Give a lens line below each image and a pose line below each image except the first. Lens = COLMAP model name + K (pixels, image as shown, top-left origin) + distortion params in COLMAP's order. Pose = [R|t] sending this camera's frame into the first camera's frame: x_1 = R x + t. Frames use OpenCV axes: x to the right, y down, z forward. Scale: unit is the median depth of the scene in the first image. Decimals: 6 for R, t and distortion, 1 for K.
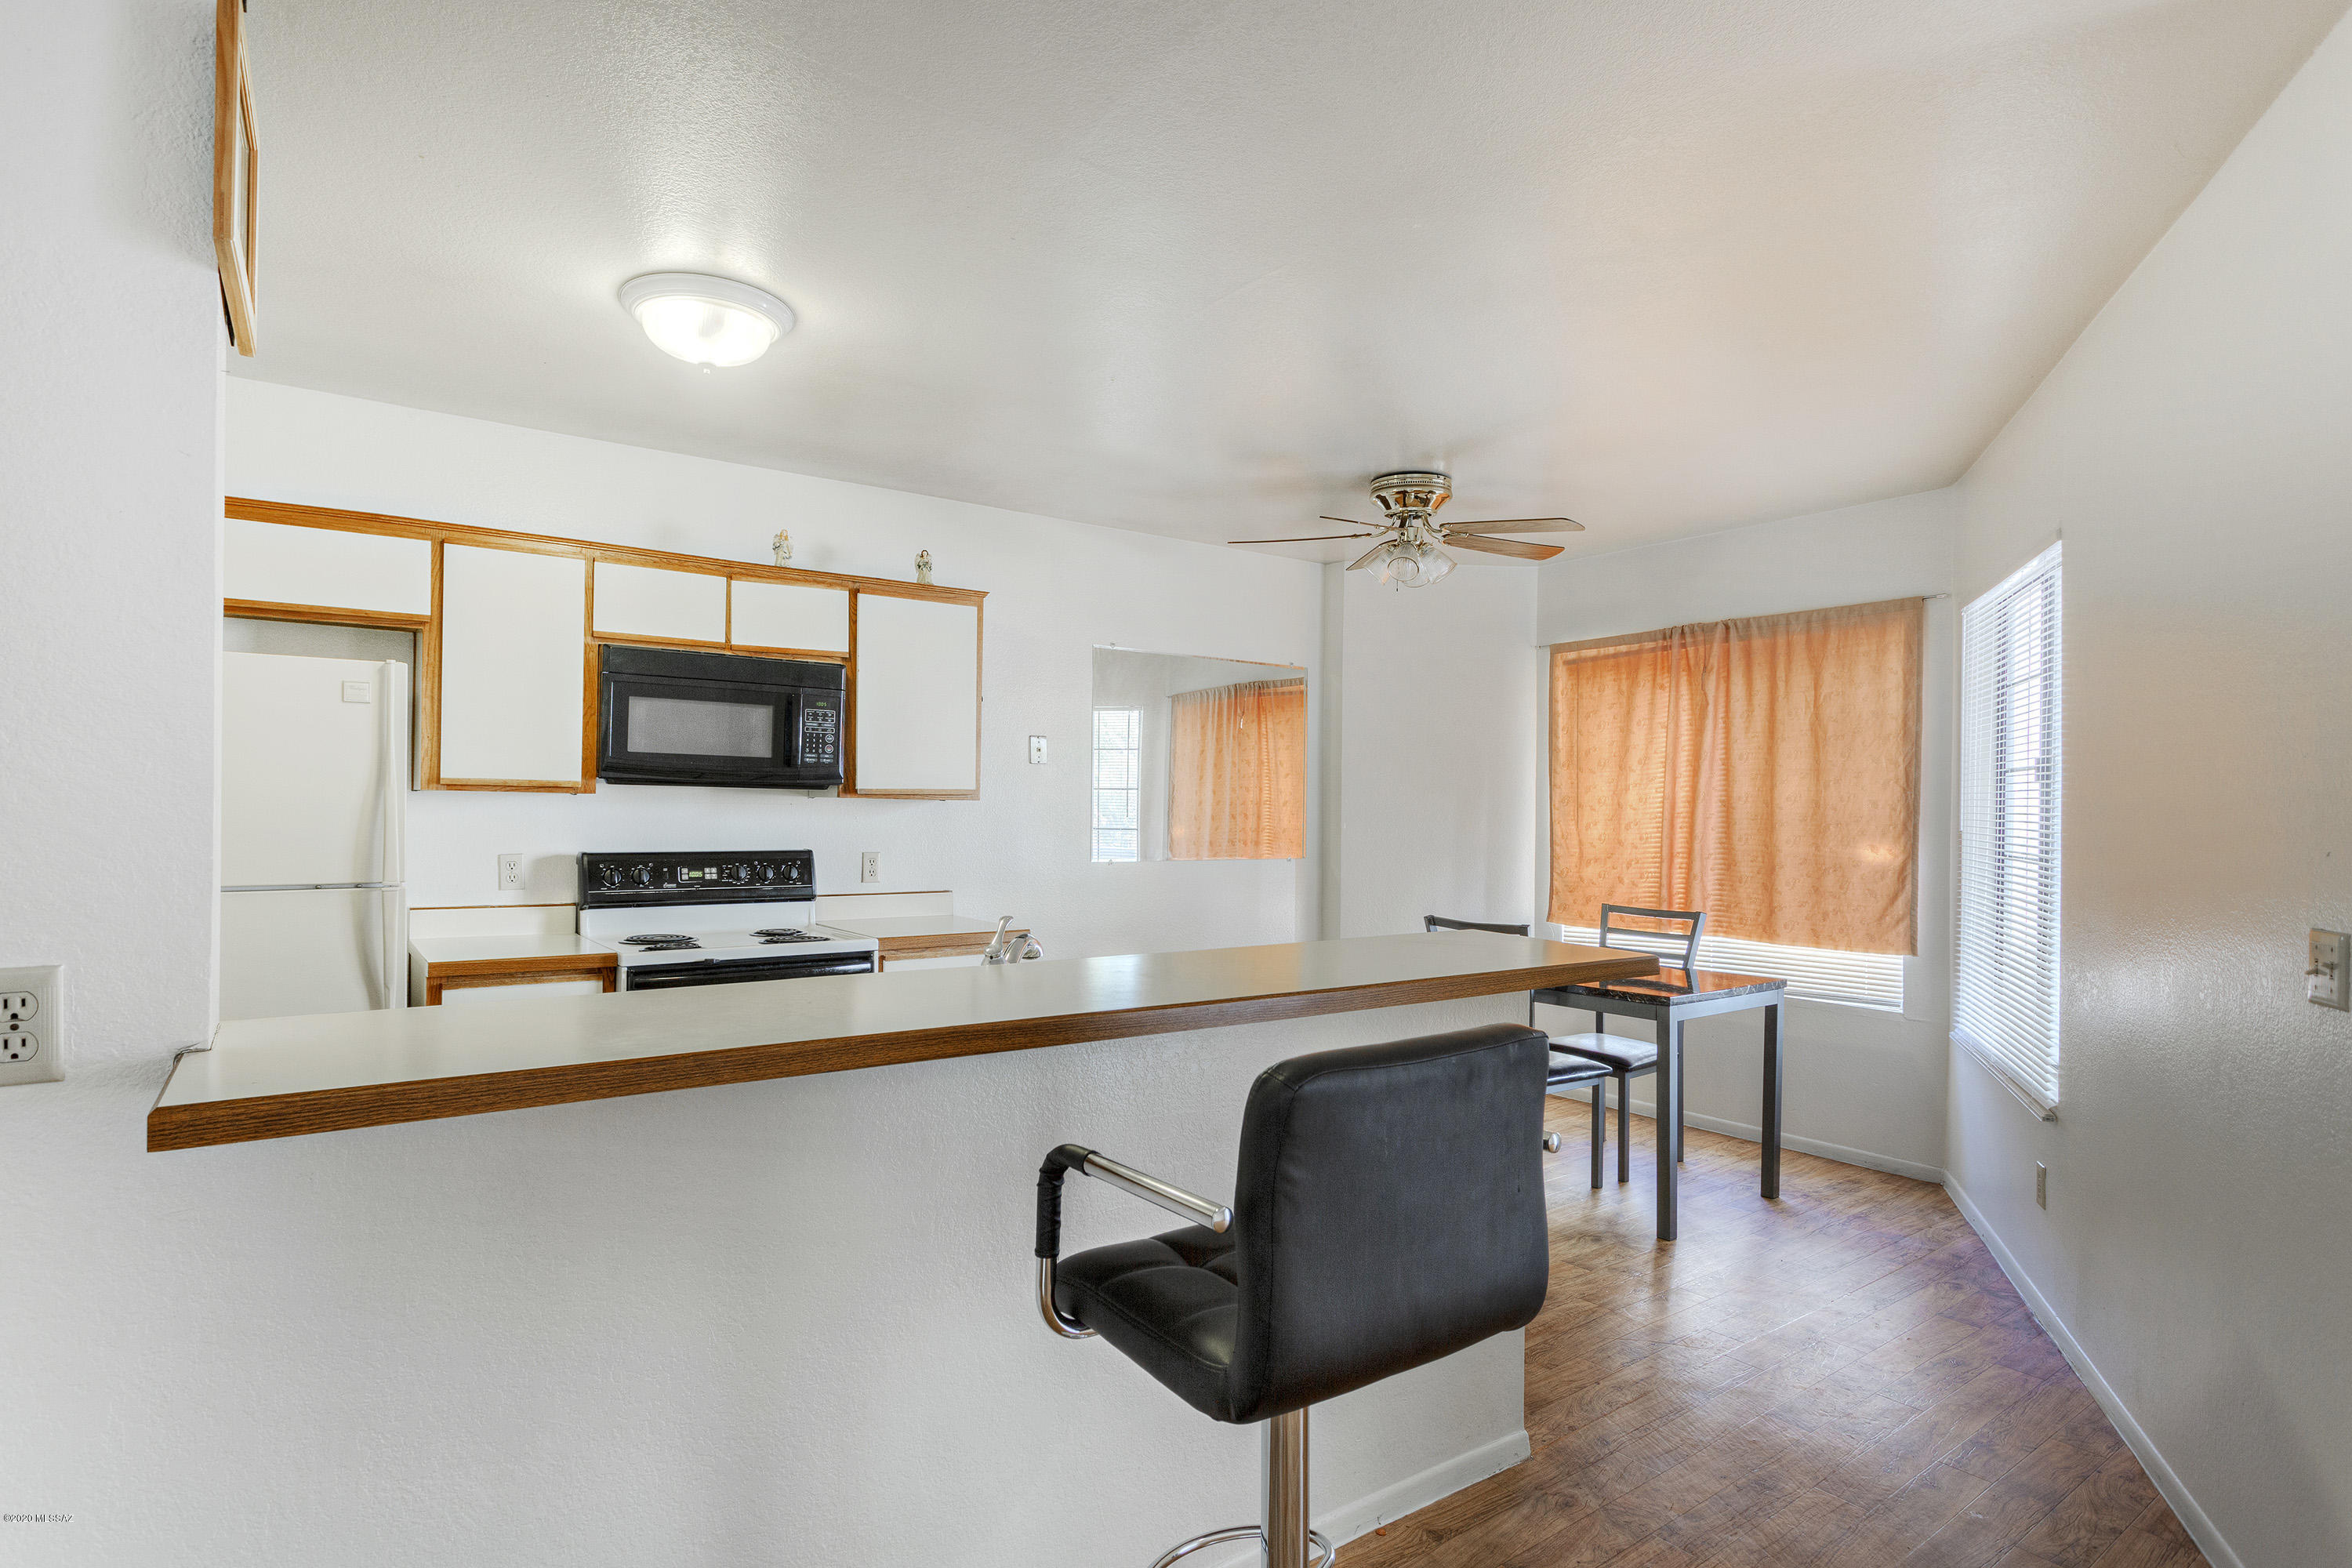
lens RADIAL K [[1211.2, 0, 1172.3], [0, 1211.2, 795.1], [0, 0, 1]] dist [0.000890, 0.000010]
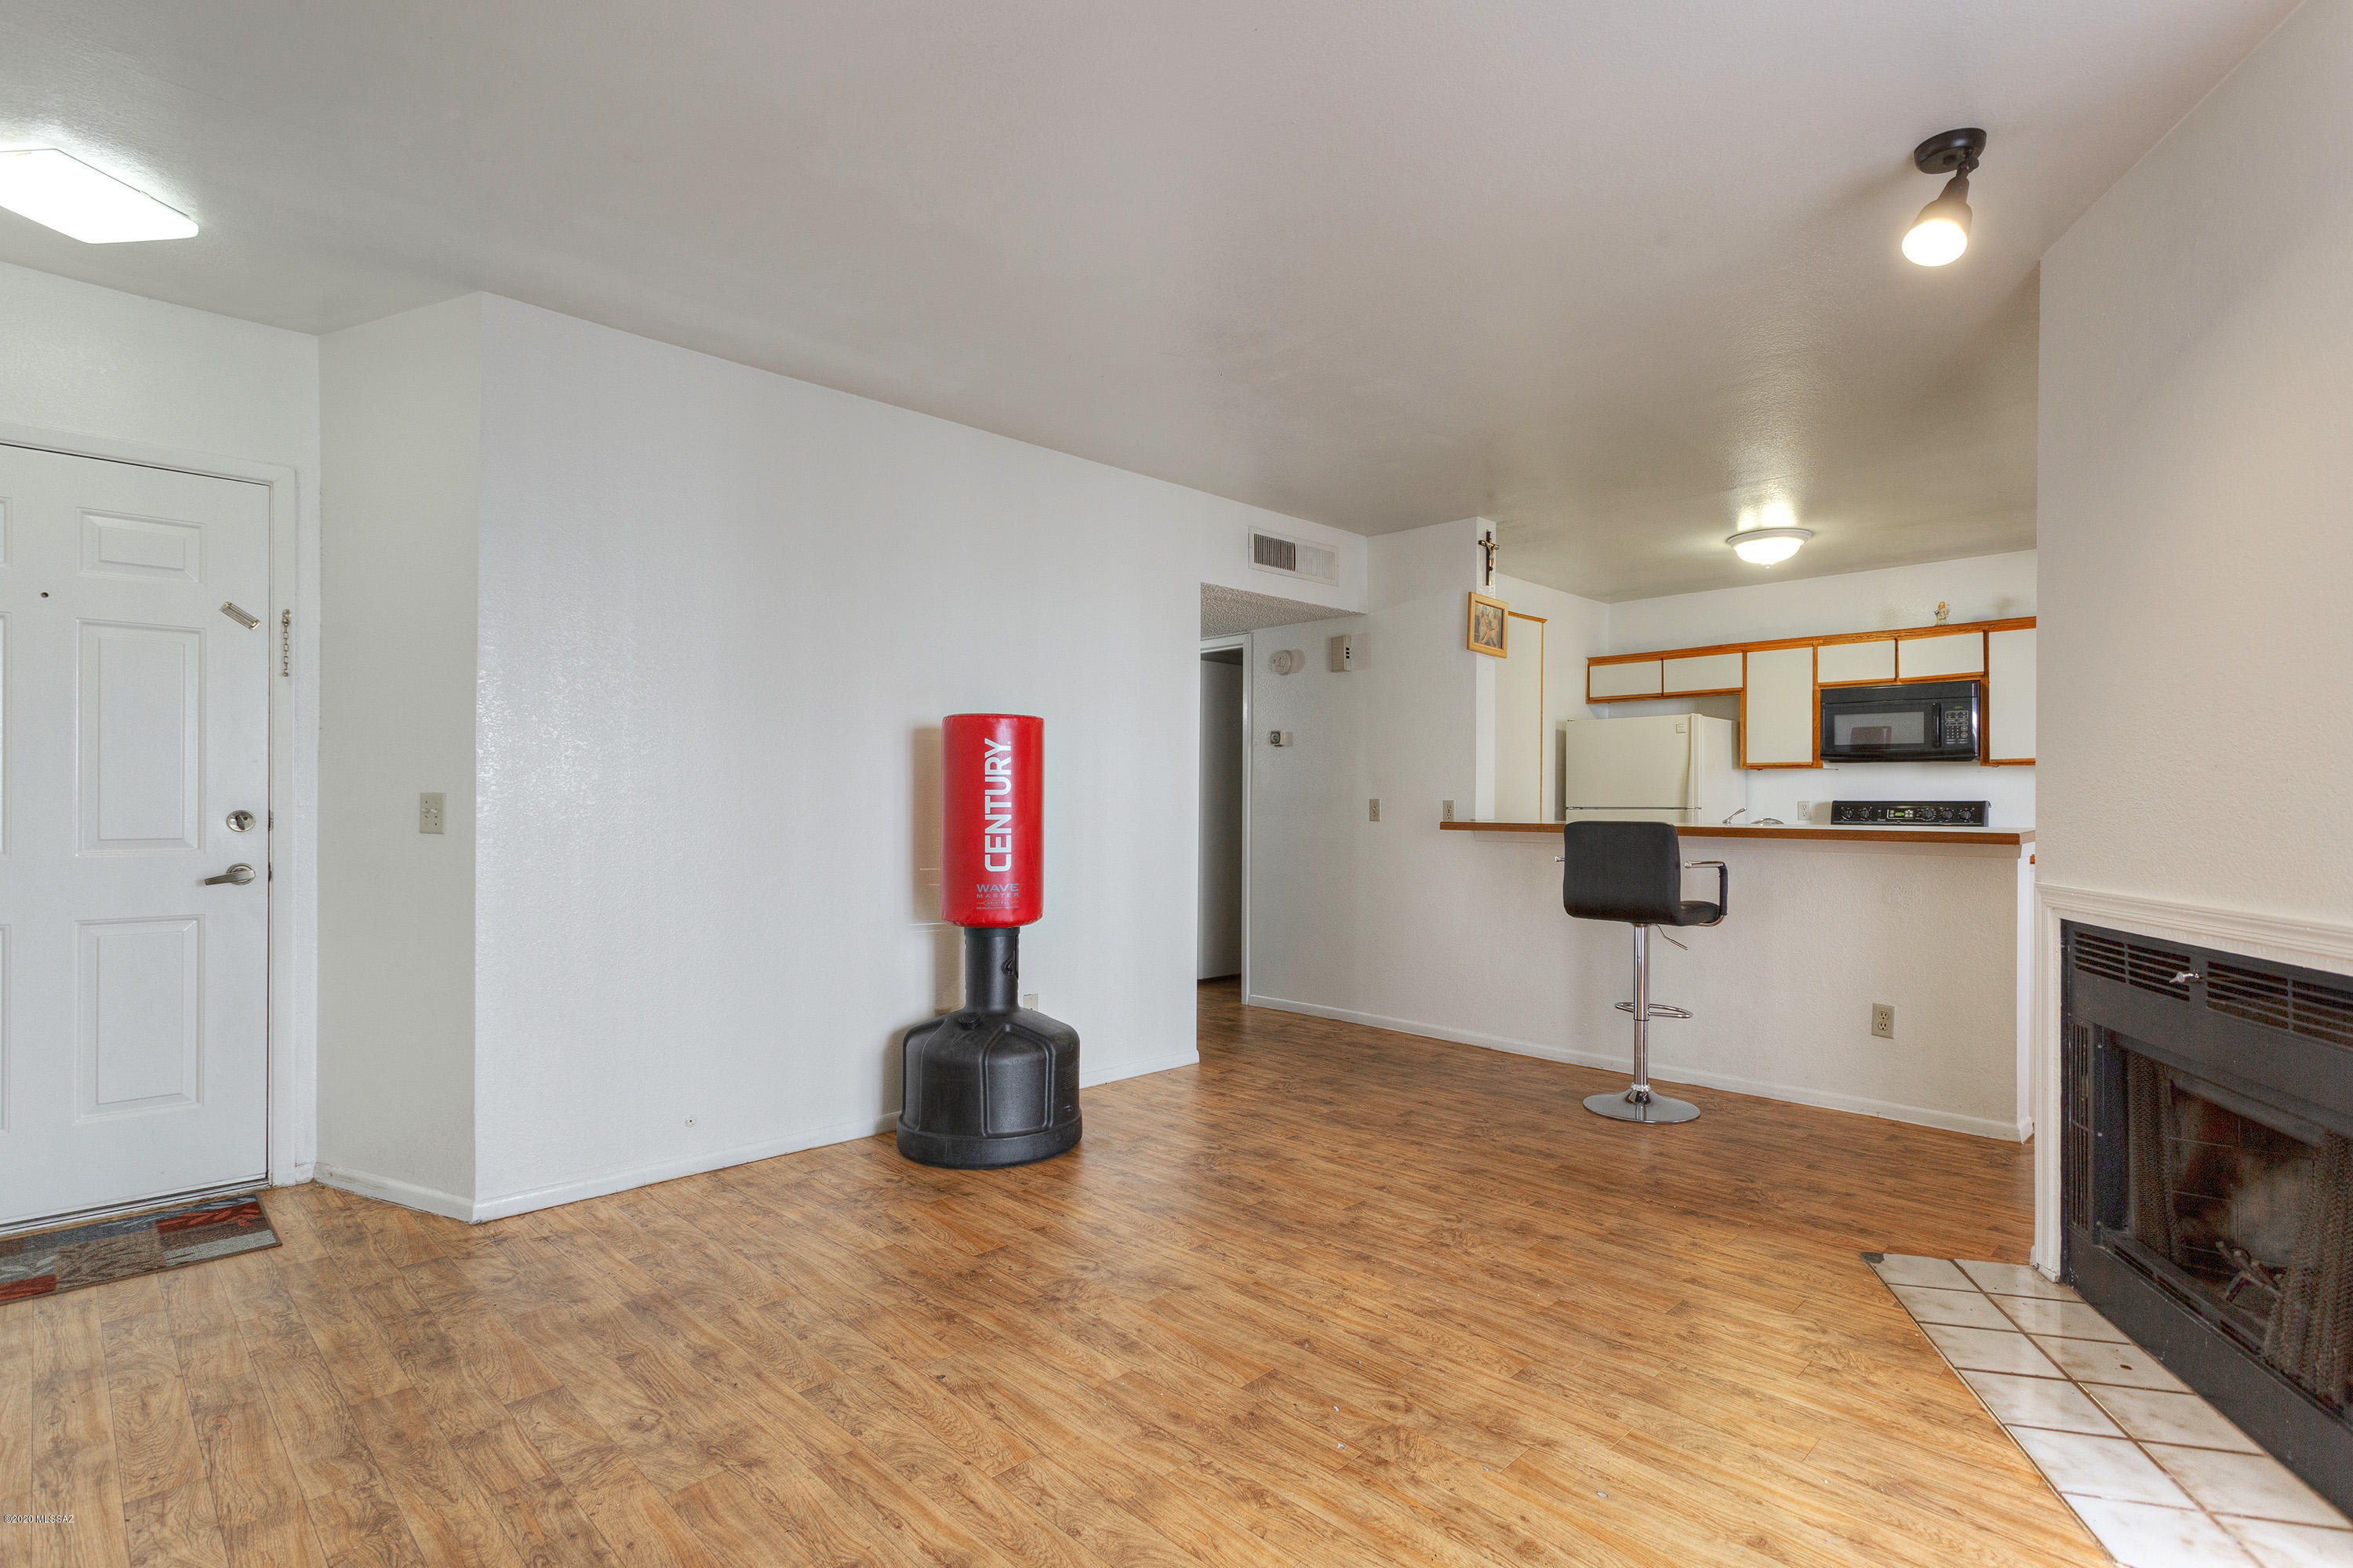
lens RADIAL K [[1148.9, 0, 1220.9], [0, 1148.9, 796.5], [0, 0, 1]] dist [0.008071, 0.001234]
pose [[0.170580, -0.013269, -0.985254, 0.879181], [0.012744, 0.999855, -0.011259, 0.039544], [0.985261, -0.010635, 0.170724, -0.181277]]
